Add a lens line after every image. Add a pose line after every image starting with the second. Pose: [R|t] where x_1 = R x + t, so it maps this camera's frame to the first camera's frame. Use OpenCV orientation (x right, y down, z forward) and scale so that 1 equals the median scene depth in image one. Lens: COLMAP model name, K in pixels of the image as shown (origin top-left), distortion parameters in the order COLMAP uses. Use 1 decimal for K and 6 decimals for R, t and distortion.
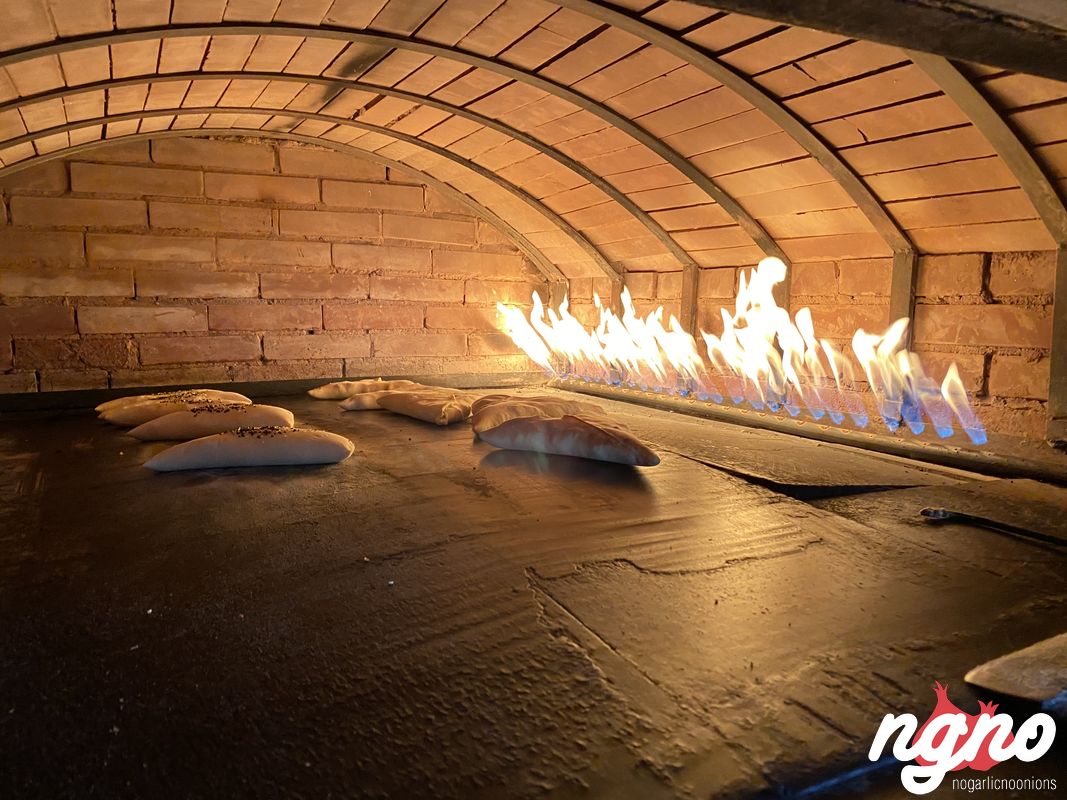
lens RADIAL K [[816.4, 0, 533.9], [0, 816.4, 389.7], [0, 0, 1]] dist [0.032952, -0.053373]
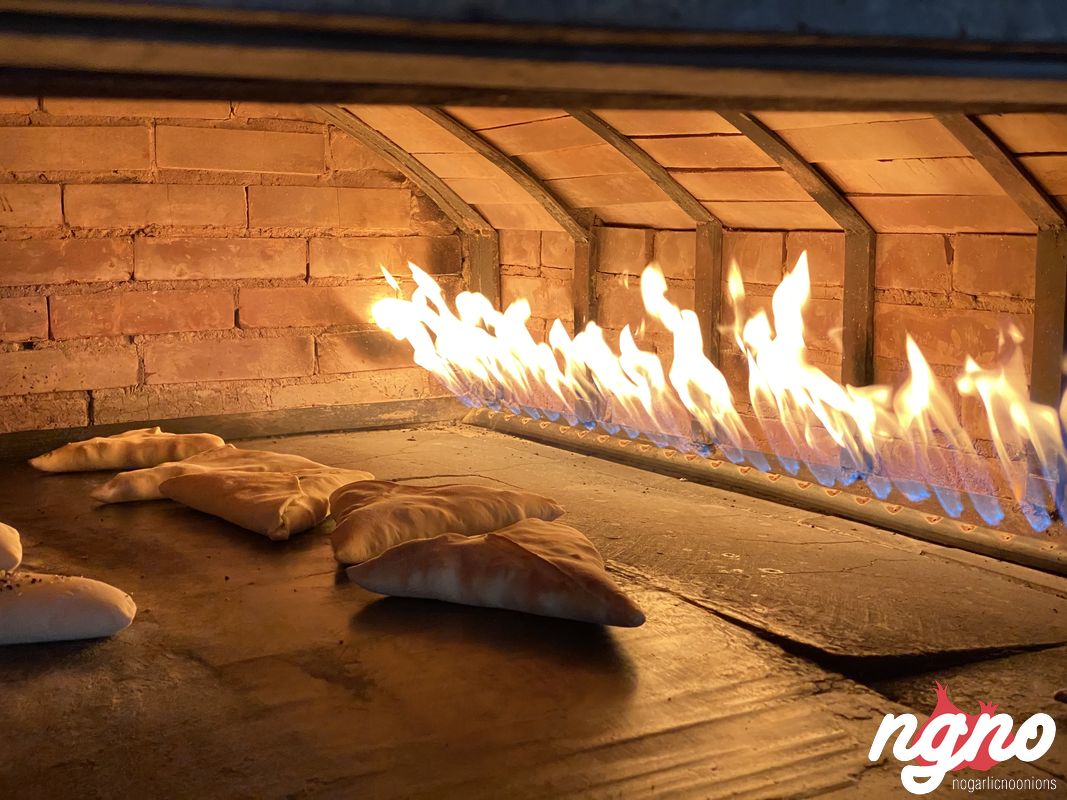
lens RADIAL K [[1598.0, 0, 537.2], [0, 1598.0, 395.2], [0, 0, 1]] dist [0.032732, 0.082330]
pose [[0.997915, -0.024829, 0.059569, 0.004751], [0.023504, 0.999463, 0.022853, -0.084565], [-0.060104, -0.021405, 0.997963, -0.145690]]
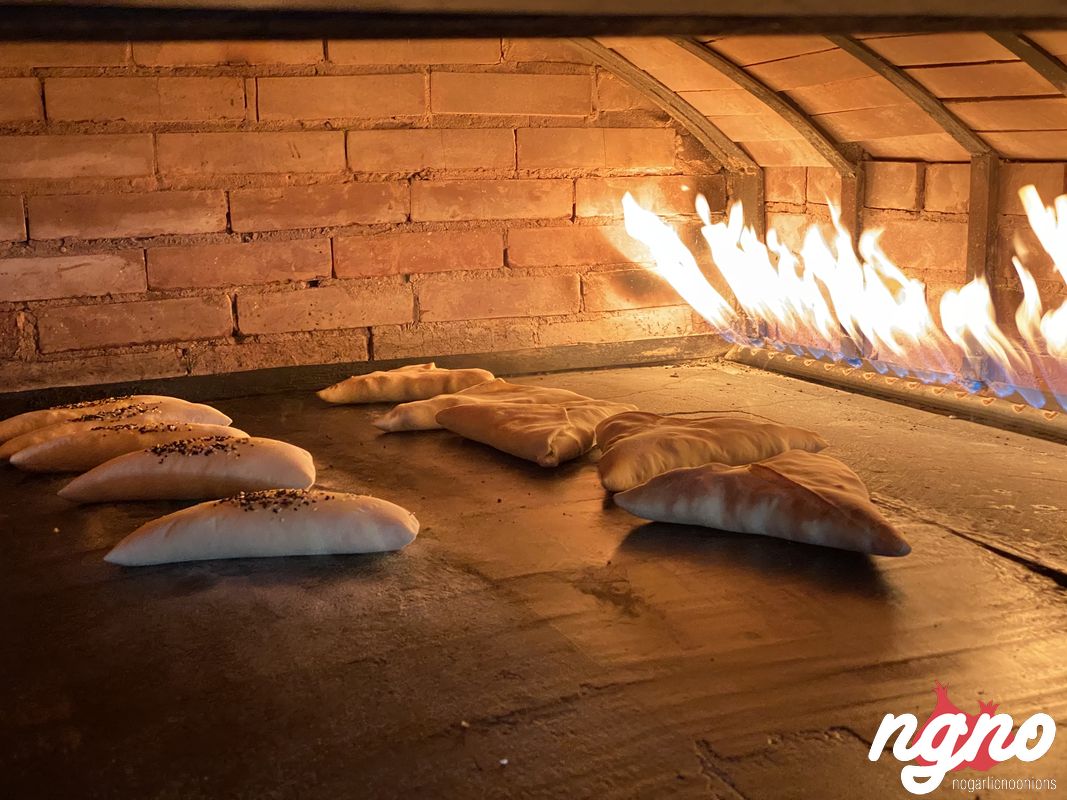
lens RADIAL K [[1589.0, 0, 497.2], [0, 1589.0, 399.6], [0, 0, 1]] dist [0.123049, -0.390481]
pose [[0.991629, -0.017737, -0.127895, 0.000810], [0.025123, 0.998094, 0.056366, -0.077724], [0.126651, -0.059107, 0.990185, -0.175621]]
